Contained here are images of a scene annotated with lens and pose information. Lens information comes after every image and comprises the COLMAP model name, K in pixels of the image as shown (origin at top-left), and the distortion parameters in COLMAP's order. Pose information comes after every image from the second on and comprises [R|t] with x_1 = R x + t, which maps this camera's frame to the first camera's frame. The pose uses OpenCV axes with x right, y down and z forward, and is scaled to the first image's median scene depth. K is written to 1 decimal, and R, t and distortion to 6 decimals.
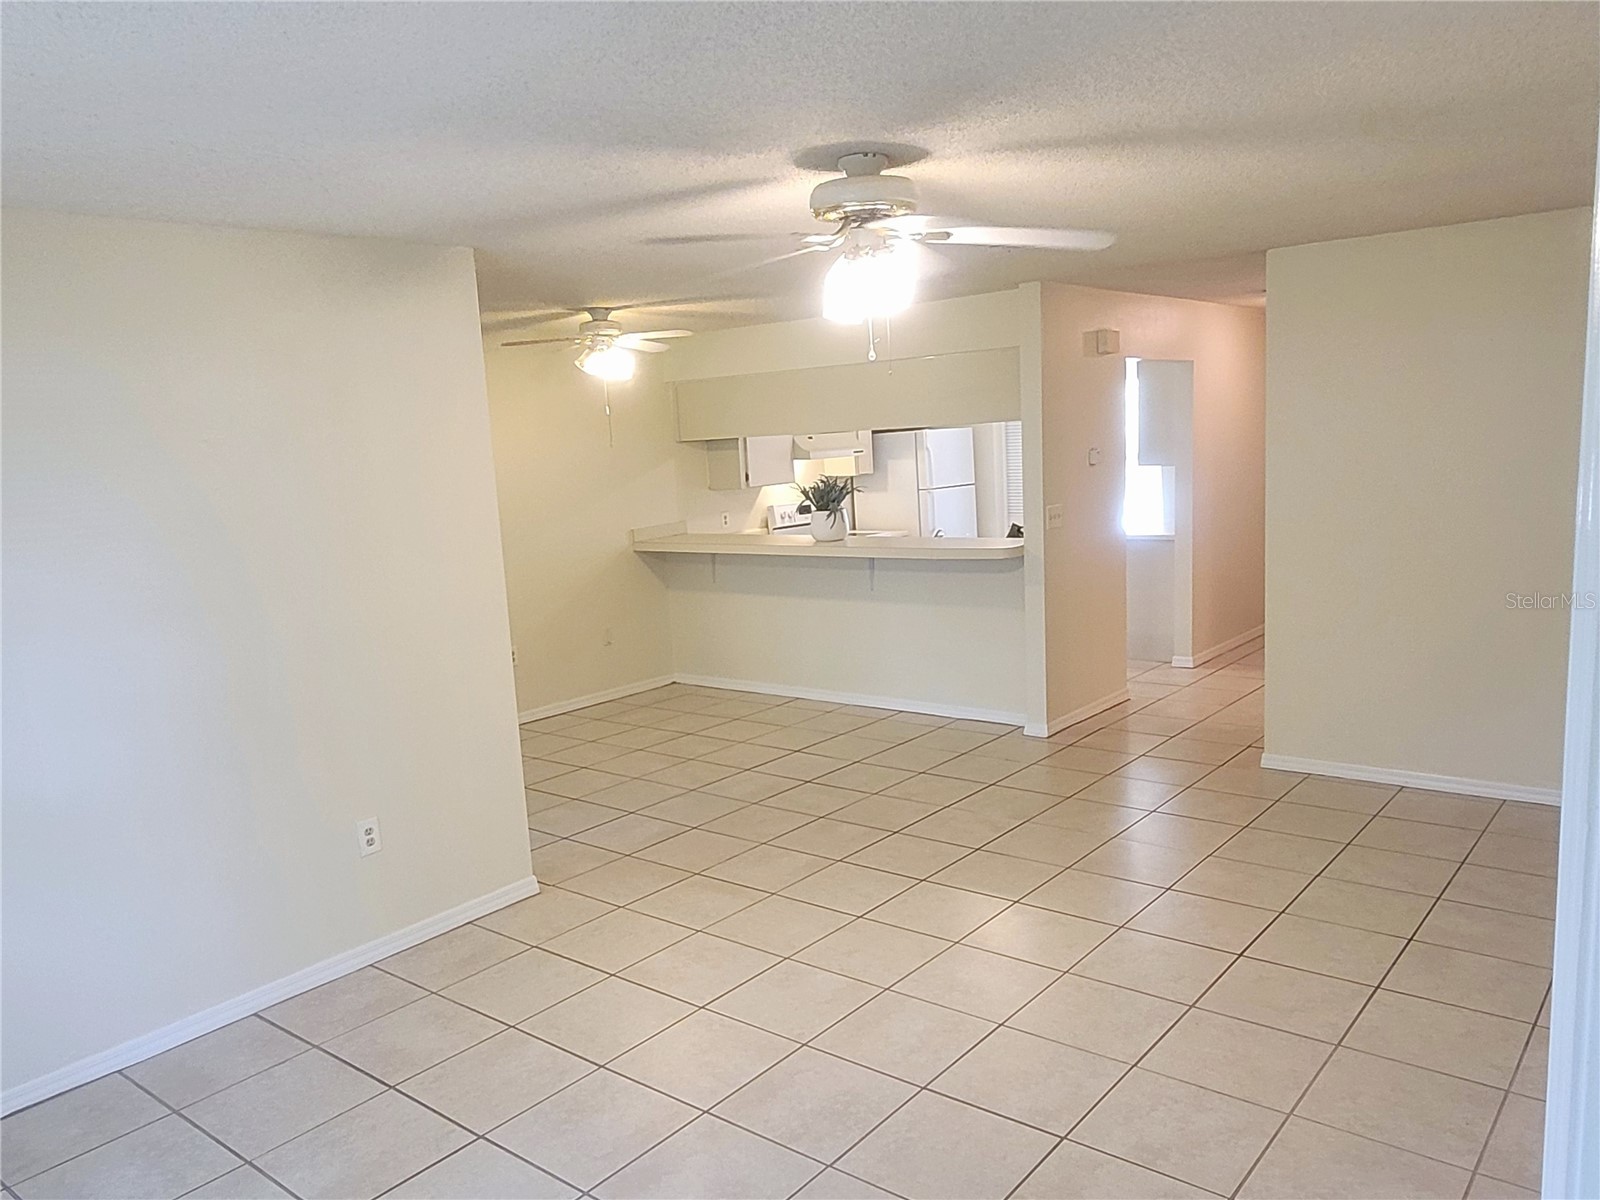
lens RADIAL K [[1199.1, 0, 800.0], [0, 1199.1, 600.0], [0, 0, 1]] dist [0.000900, 0.000158]
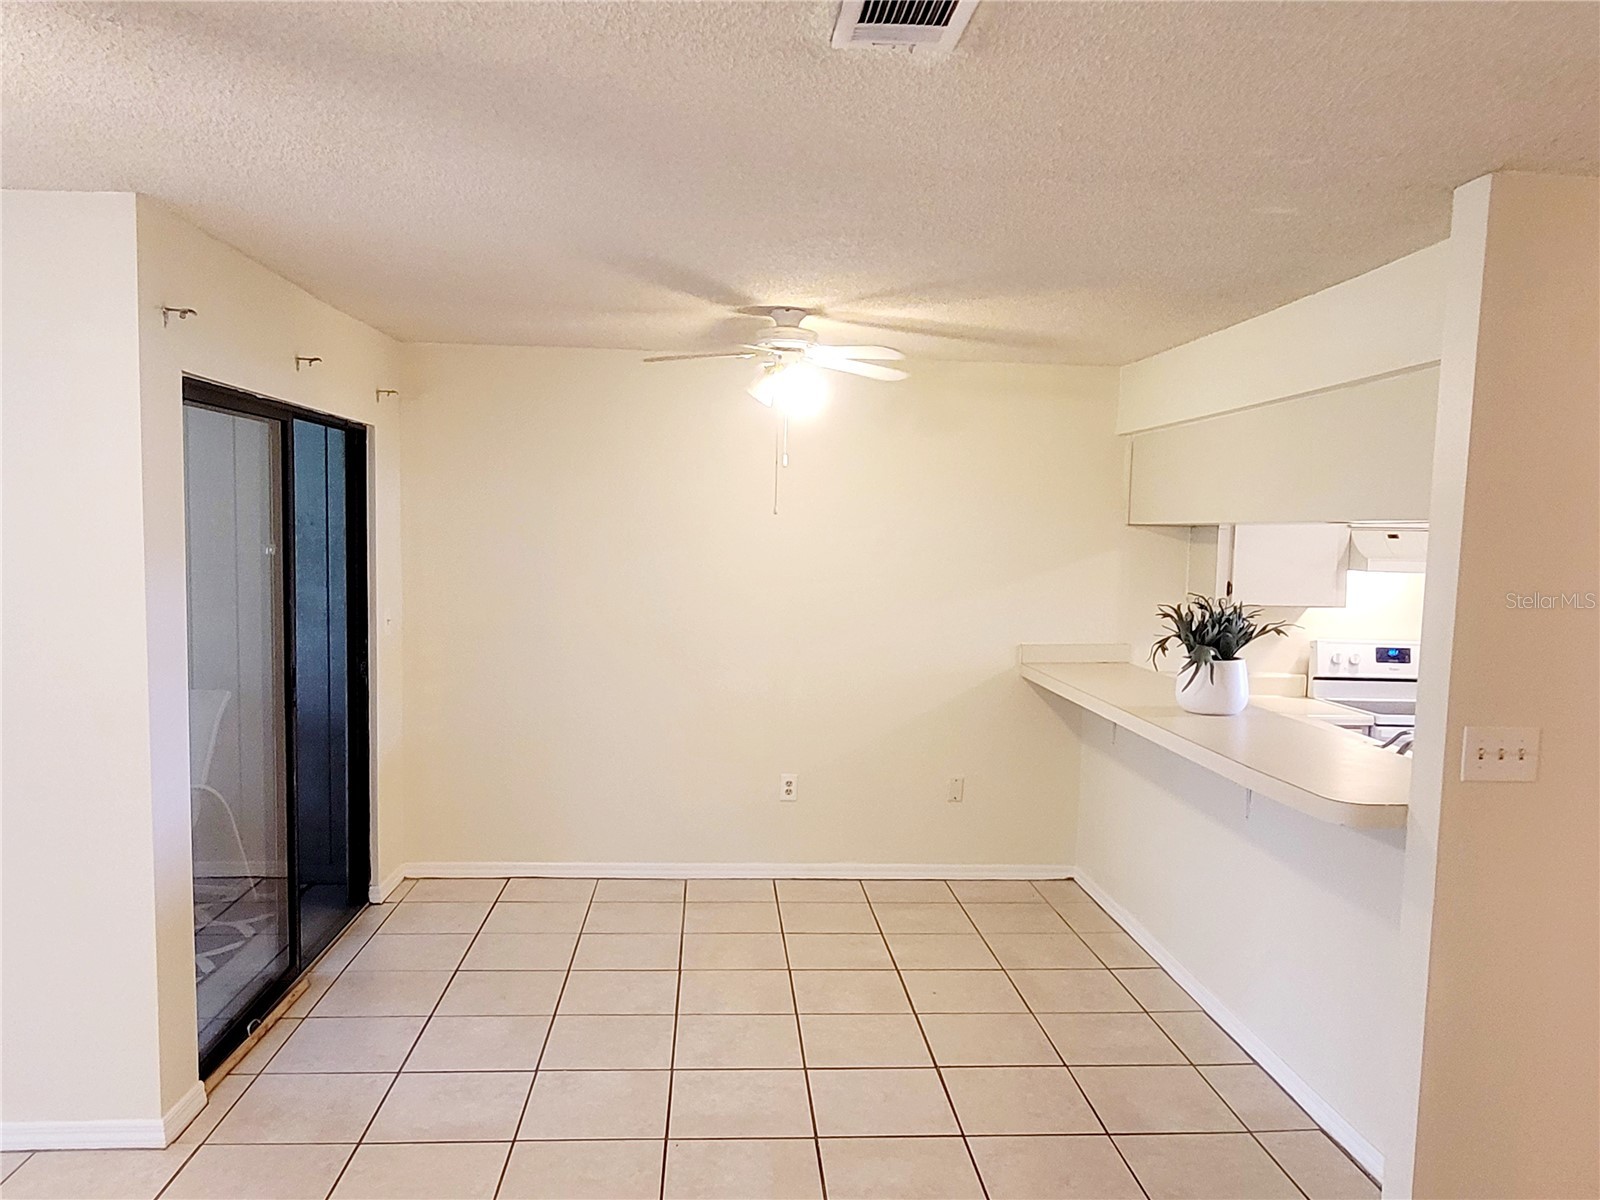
lens RADIAL K [[1199.1, 0, 800.0], [0, 1199.1, 600.0], [0, 0, 1]] dist [0.000900, 0.000158]
pose [[0.682183, 0.114678, -0.722132, 0.256692], [-0.159940, 0.987110, 0.005666, -0.065049], [0.713474, 0.111633, 0.691732, 0.413642]]
